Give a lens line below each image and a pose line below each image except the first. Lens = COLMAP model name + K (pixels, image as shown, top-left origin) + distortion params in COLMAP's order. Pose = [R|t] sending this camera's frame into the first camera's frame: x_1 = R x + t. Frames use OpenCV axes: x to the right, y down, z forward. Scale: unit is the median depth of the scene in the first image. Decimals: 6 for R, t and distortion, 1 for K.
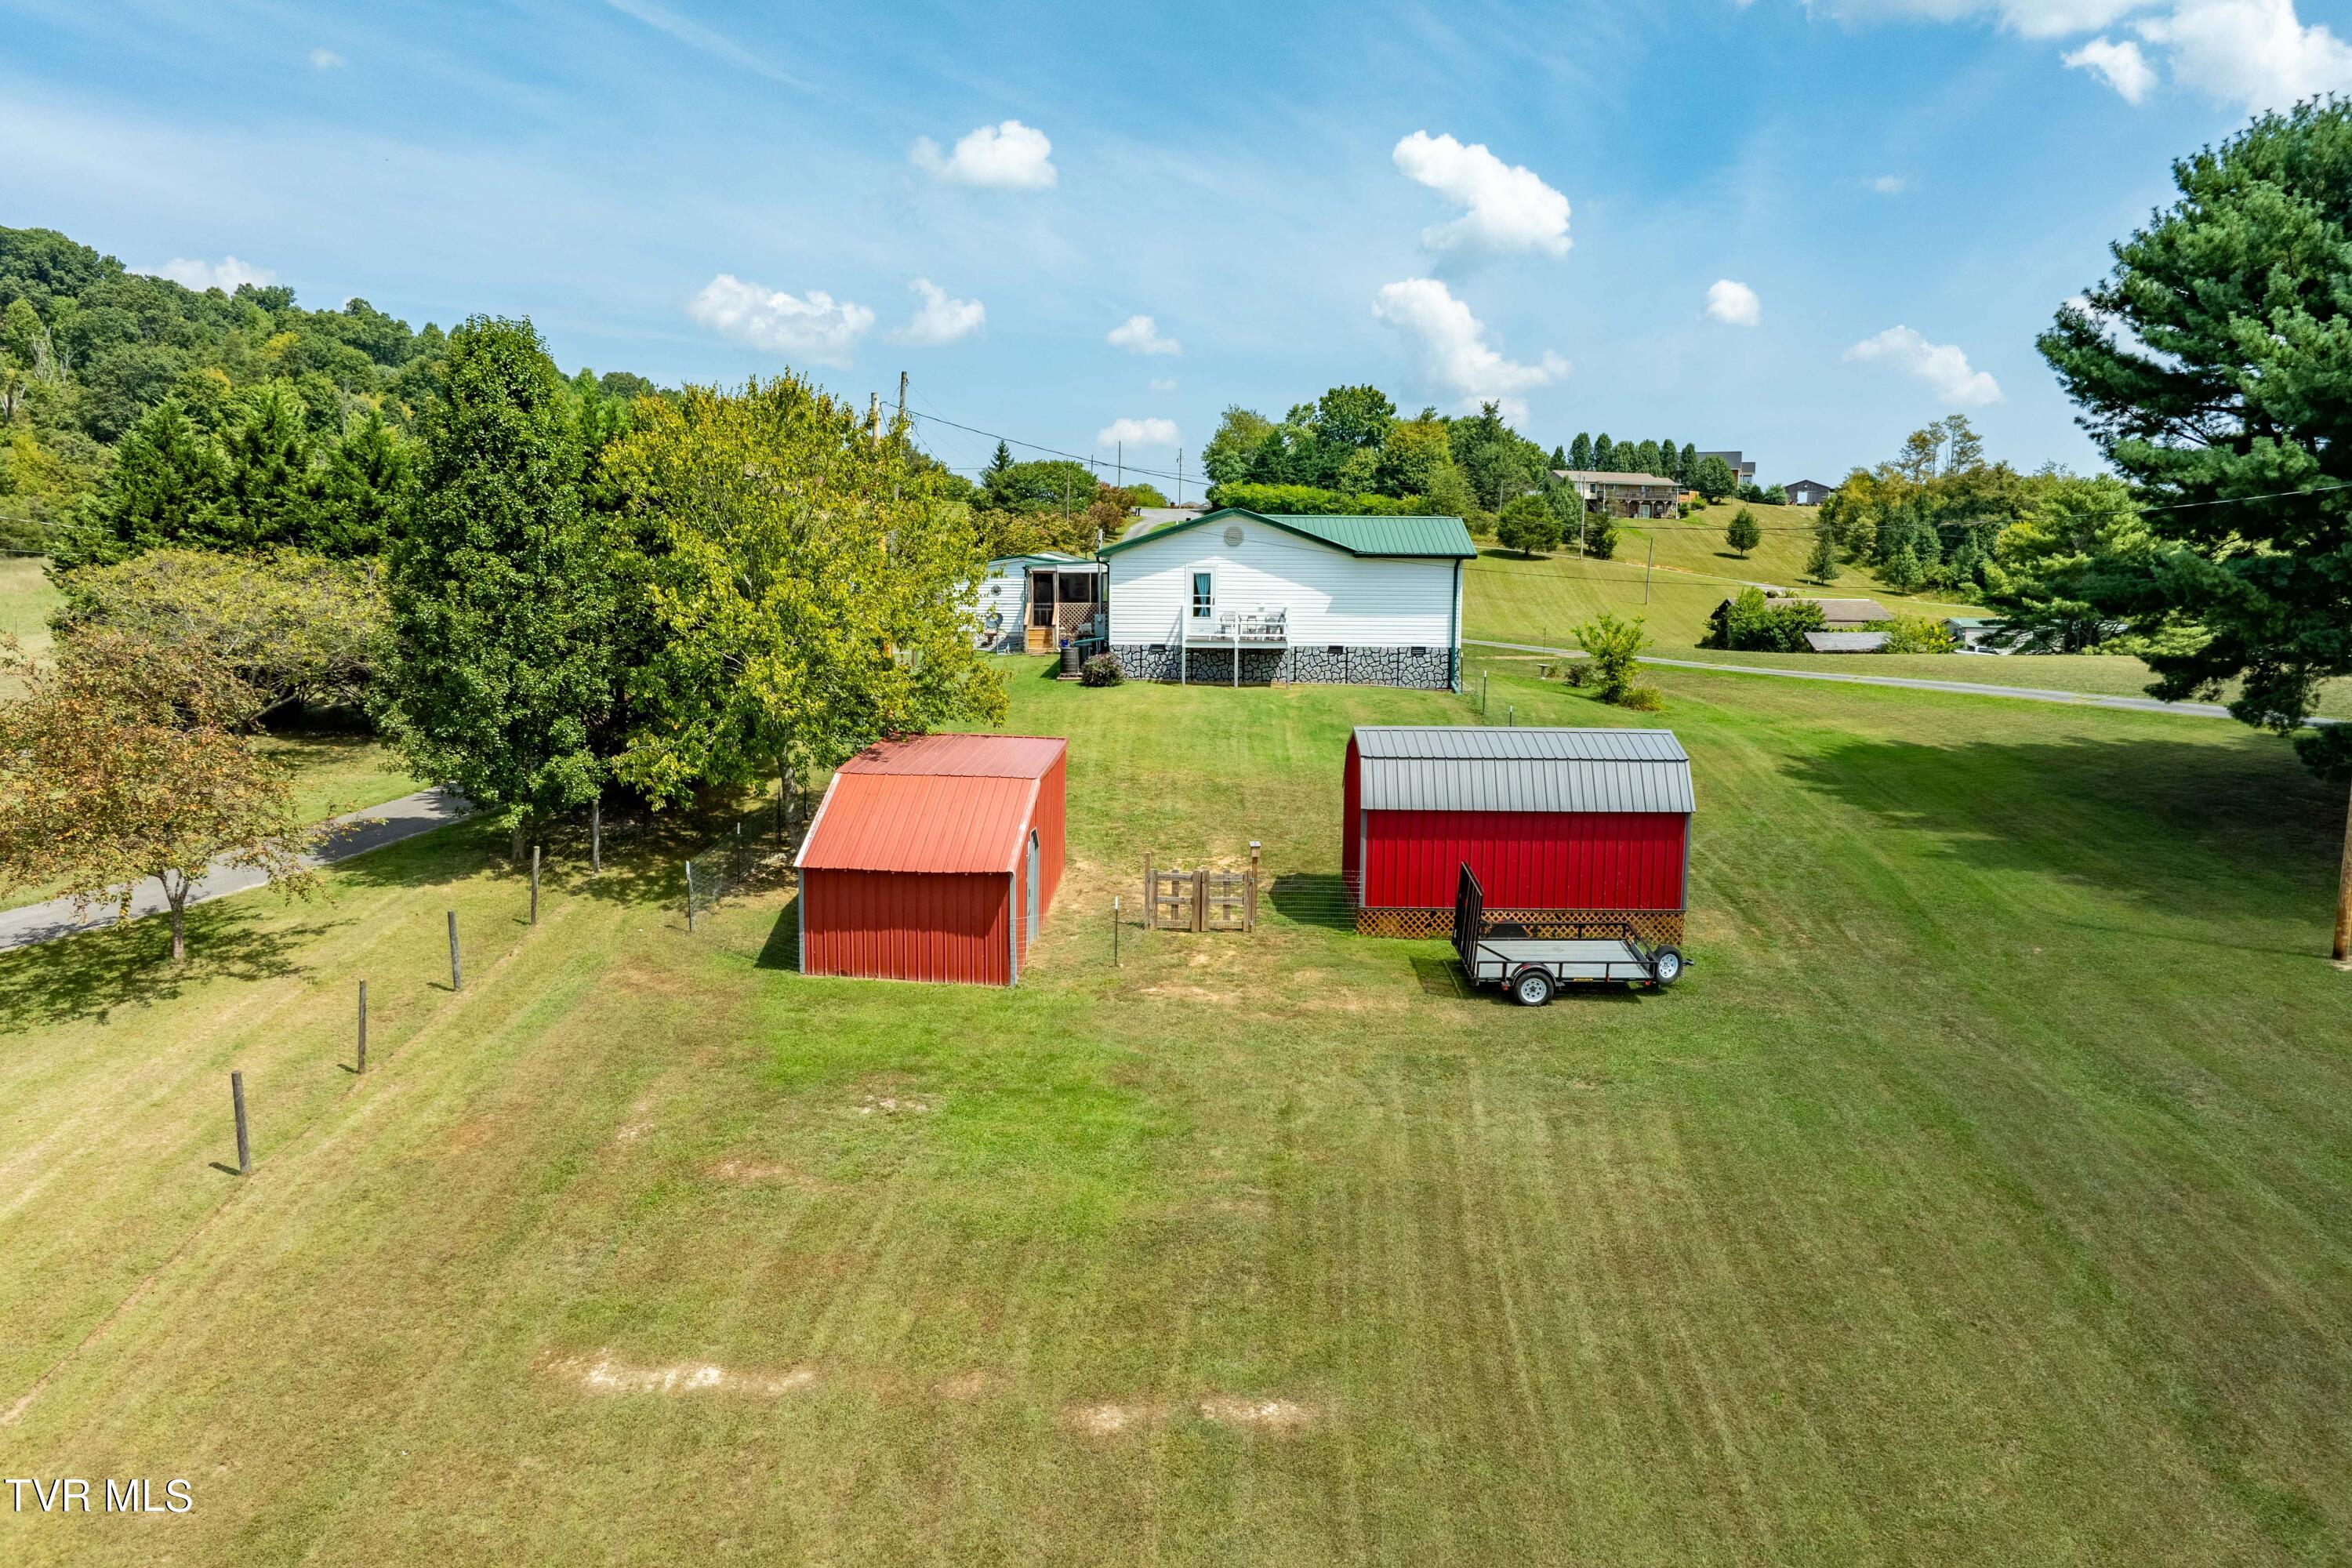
lens RADIAL K [[1749.6, 0, 1157.1], [0, 1749.6, 780.6], [0, 0, 1]] dist [-0.040972, 0.001970]
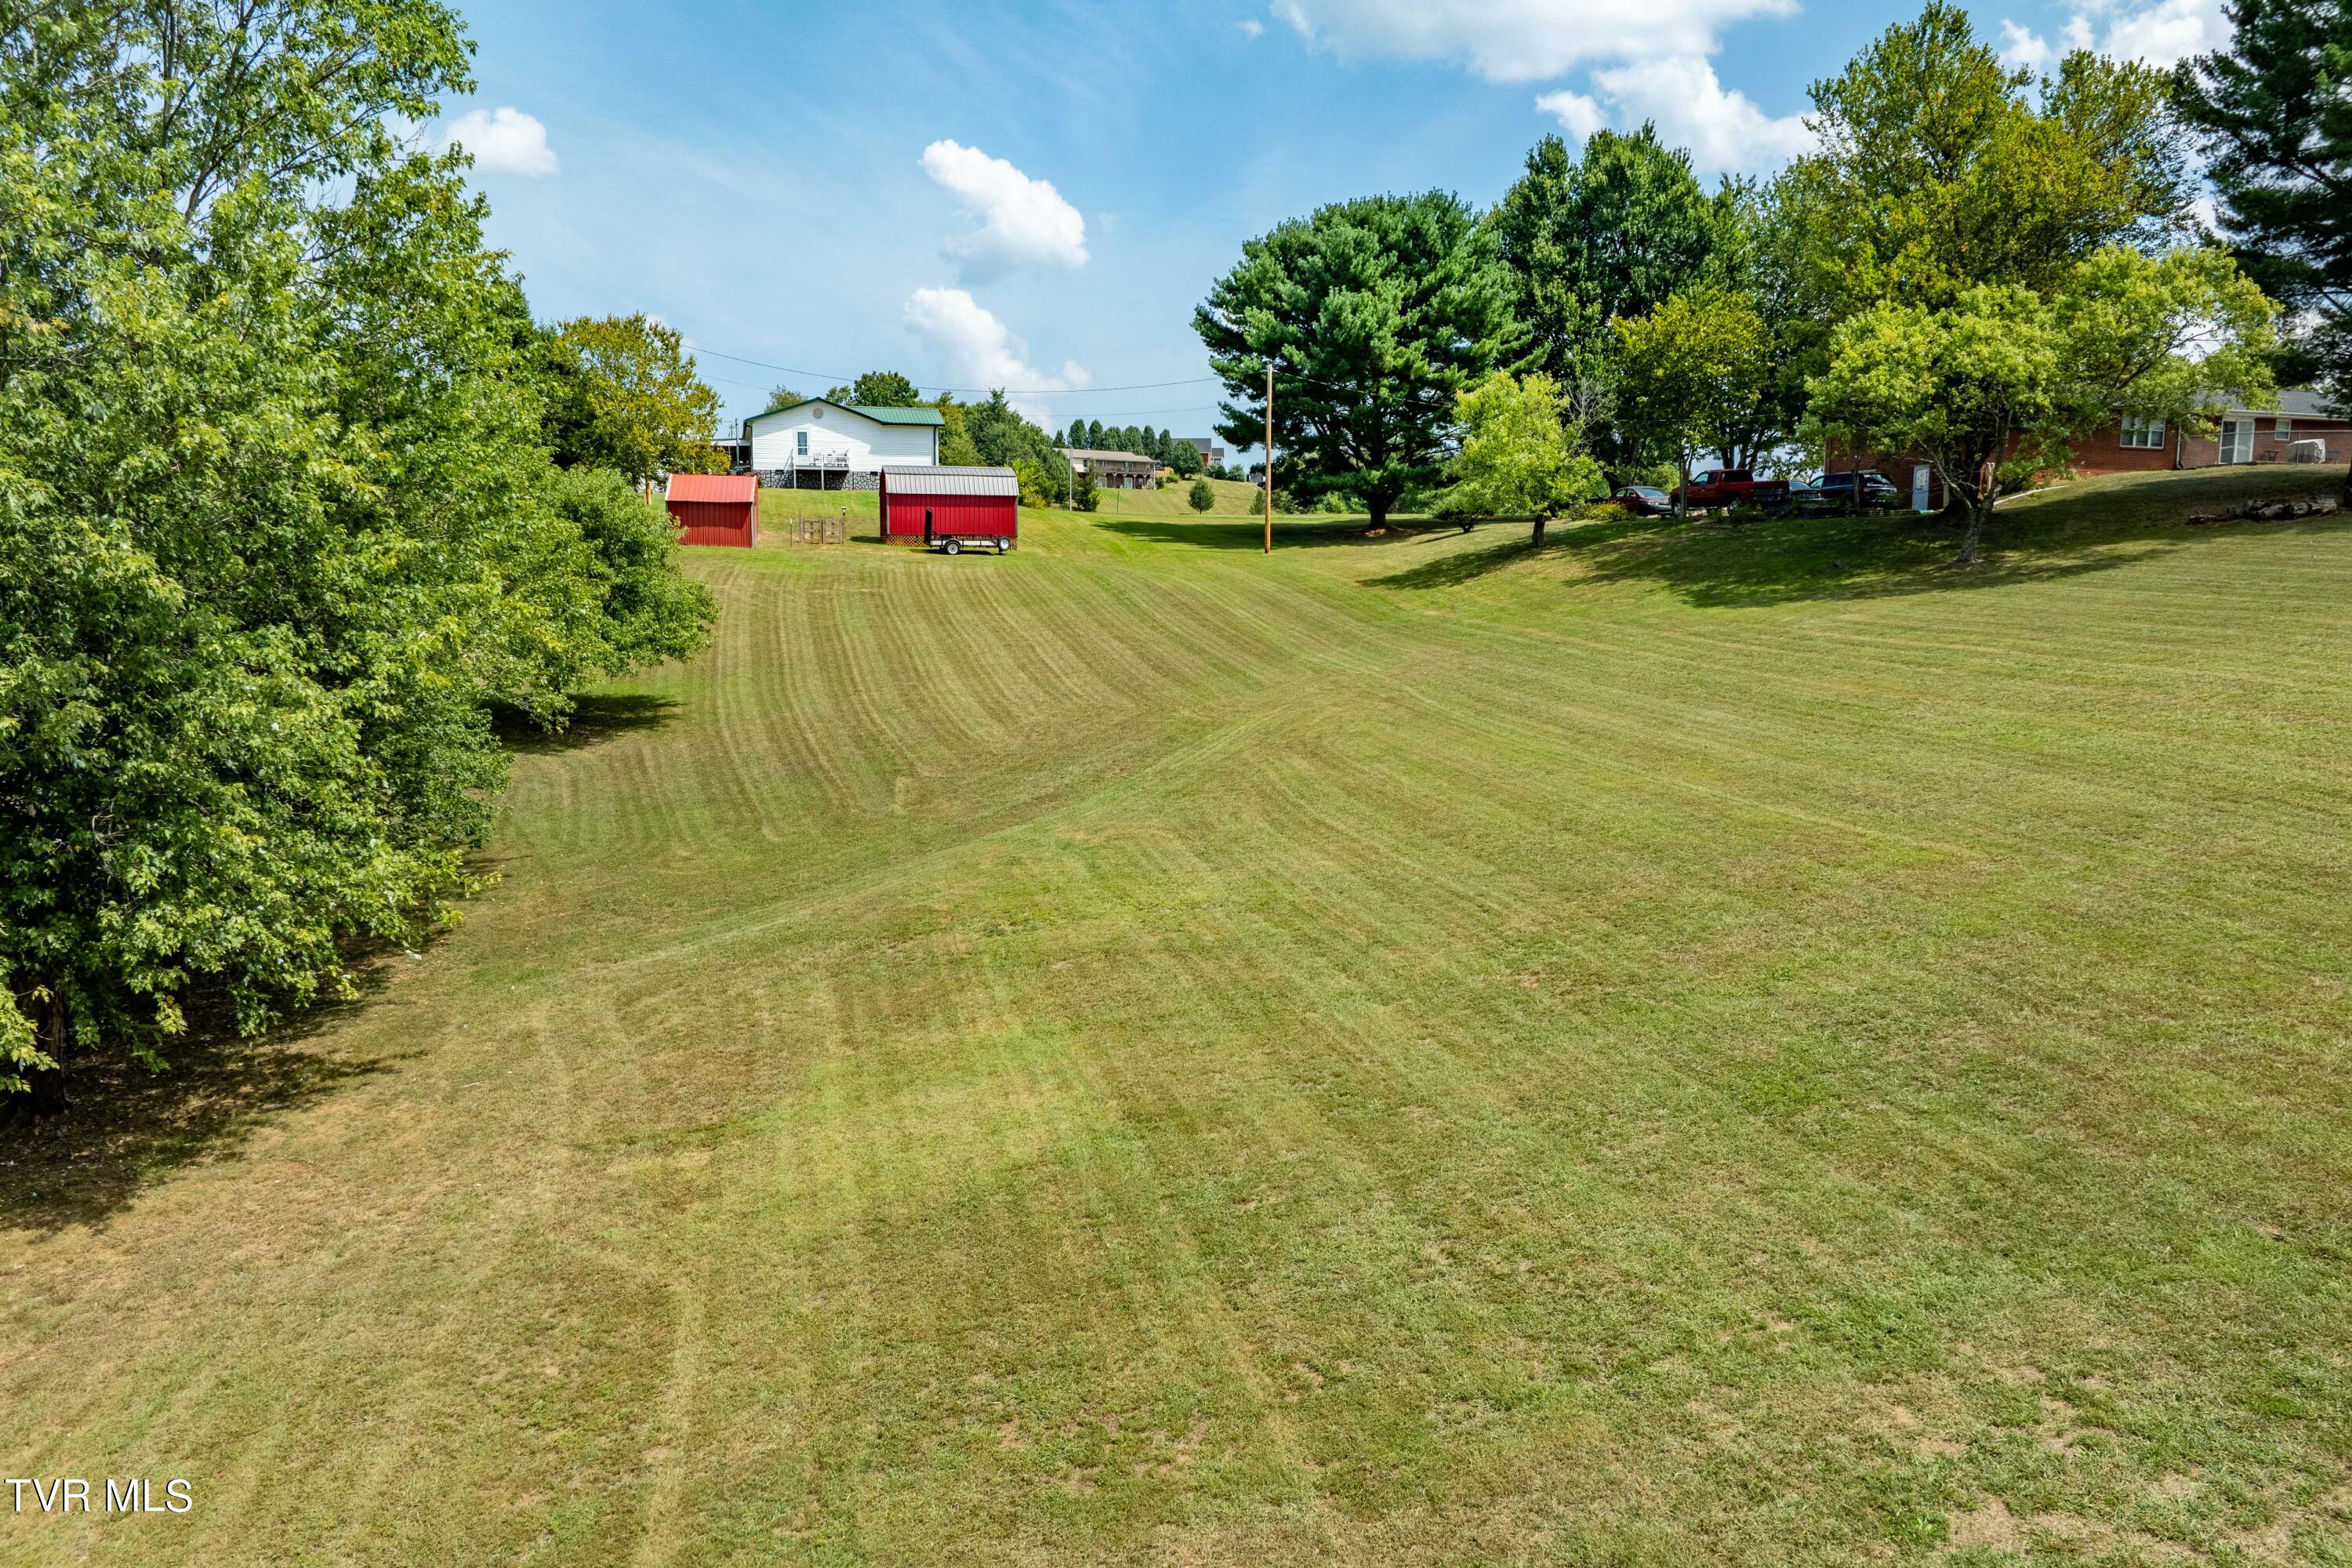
lens RADIAL K [[1749.6, 0, 1219.5], [0, 1749.6, 815.6], [0, 0, 1]] dist [-0.040972, 0.001970]
pose [[0.956574, -0.042825, 0.288327, -0.022274], [0.038384, 0.999041, 0.021042, 0.059111], [-0.288952, -0.009061, 0.957301, -0.204230]]
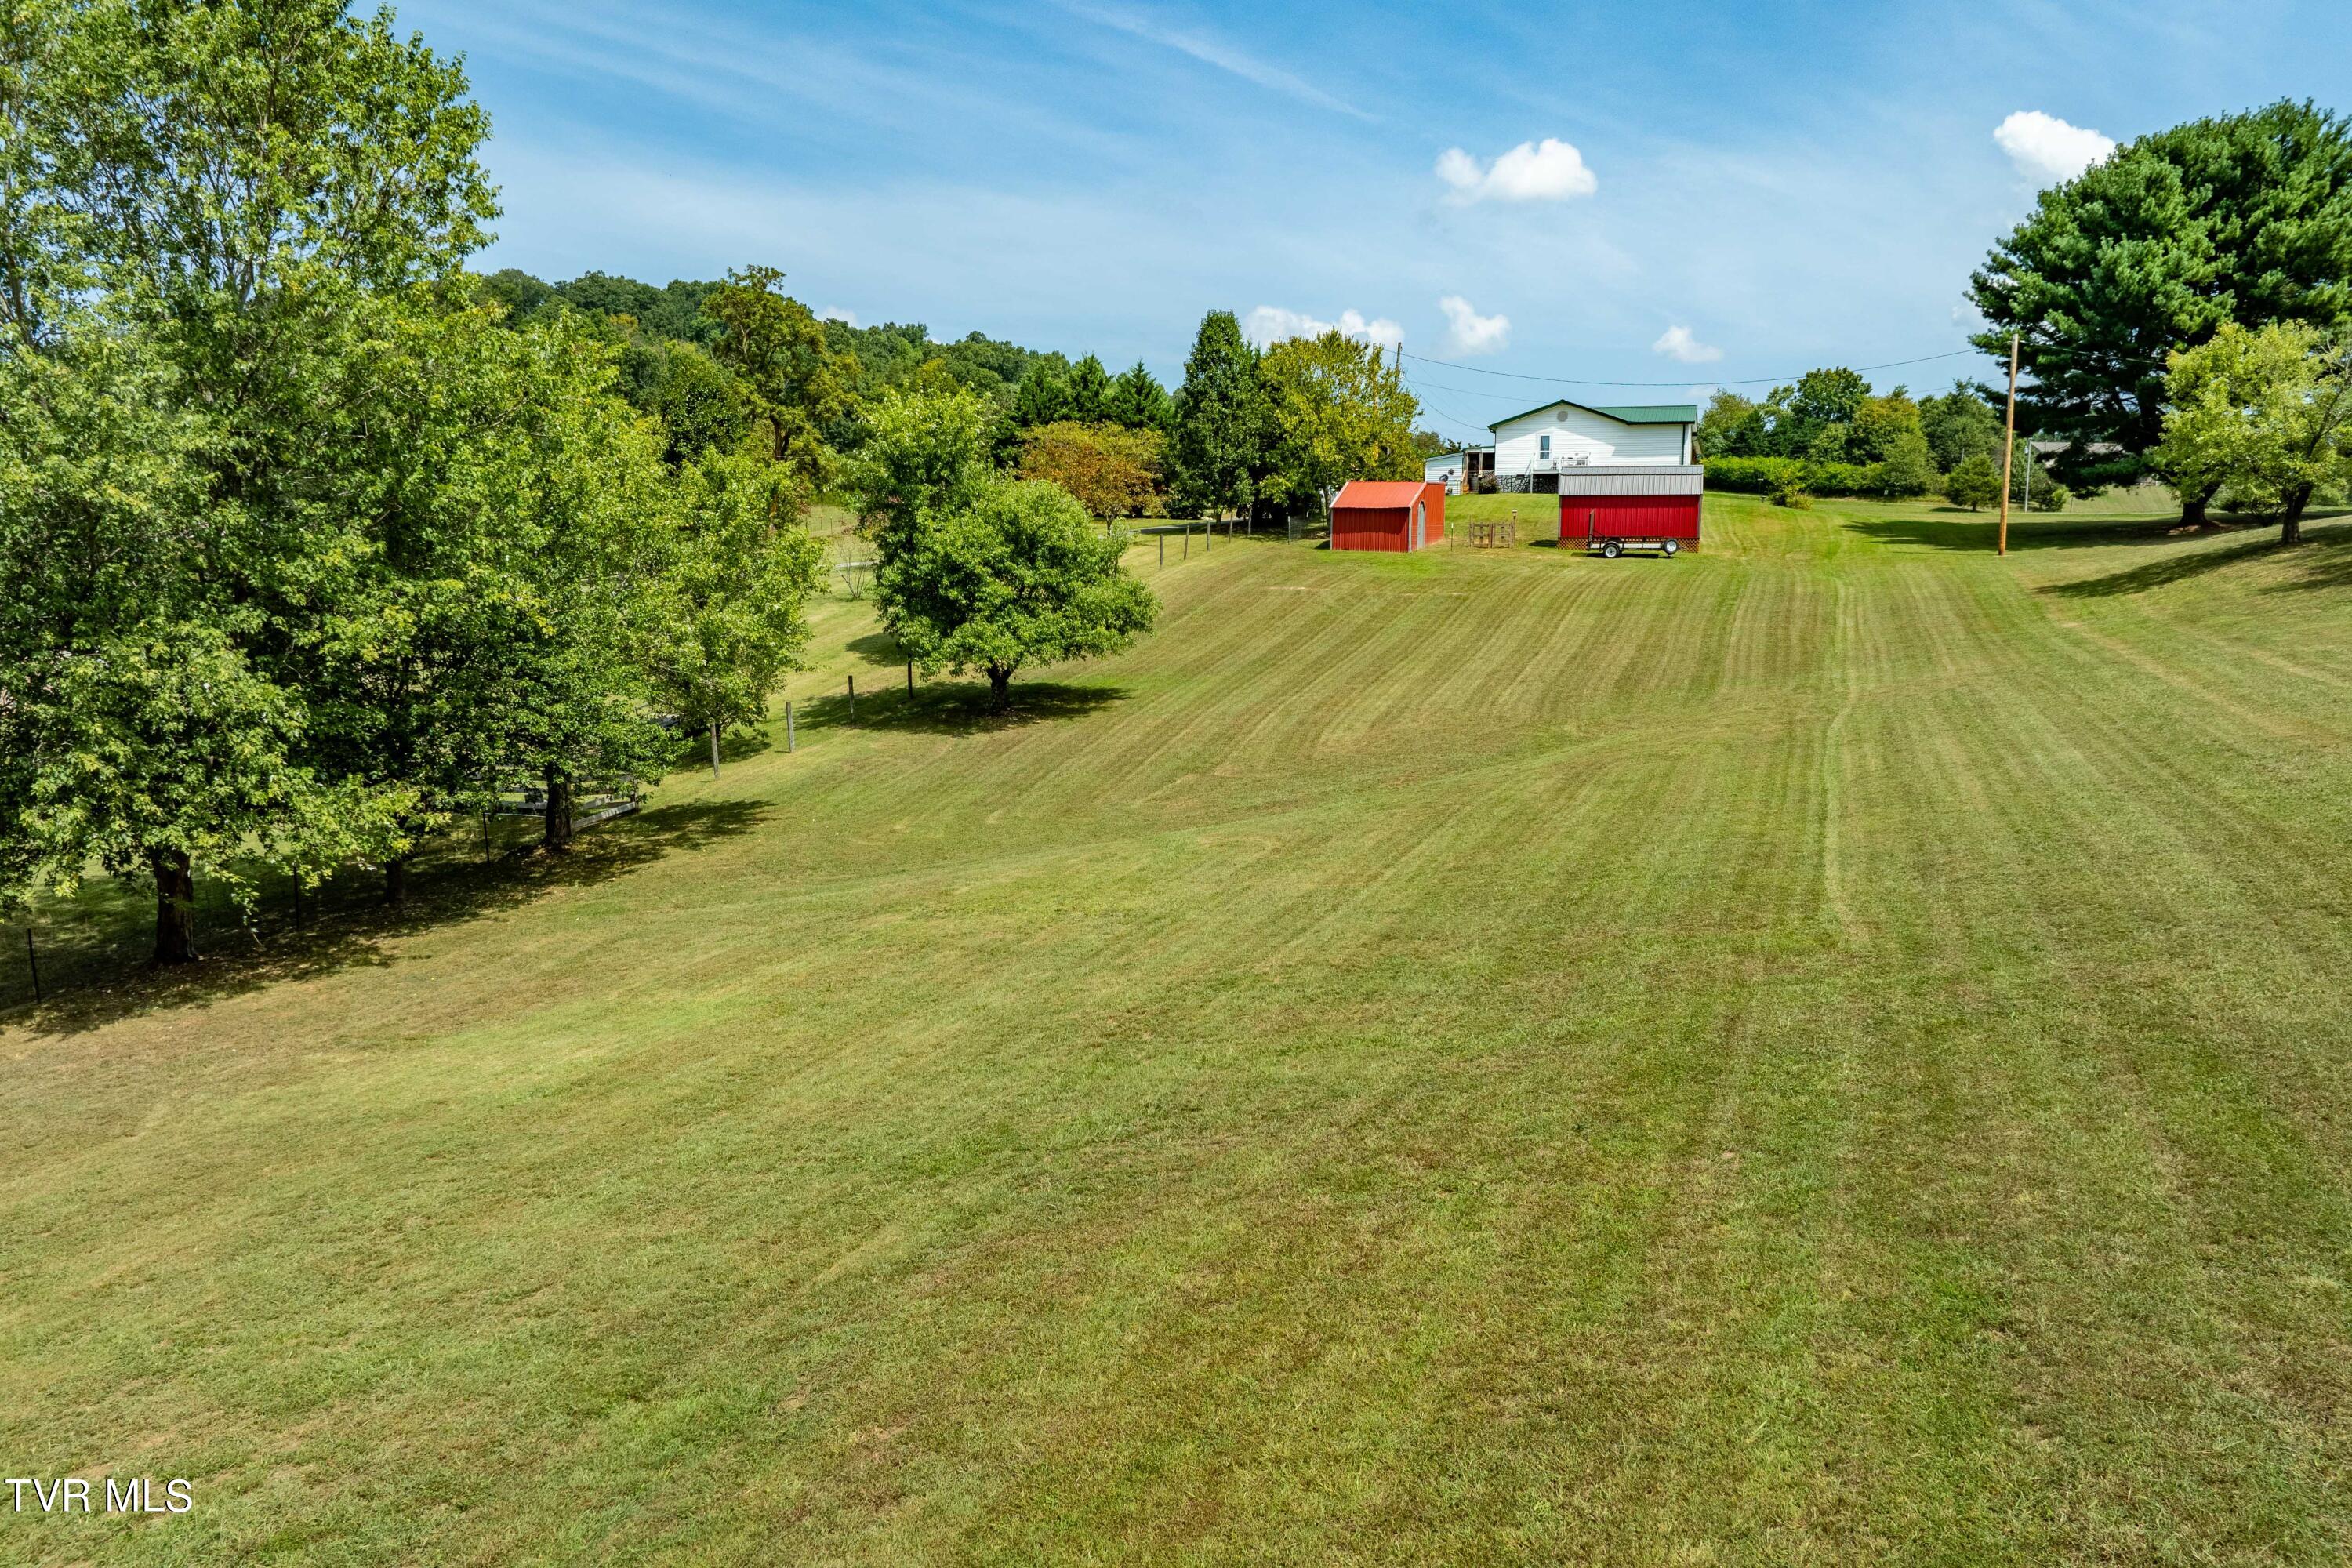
lens RADIAL K [[1749.6, 0, 1148.2], [0, 1749.6, 822.4], [0, 0, 1]] dist [-0.040972, 0.001970]
pose [[0.952415, 0.037152, -0.302531, 0.043130], [-0.033014, 0.999278, 0.018783, 0.059346], [0.303011, -0.007902, 0.952954, -0.199022]]
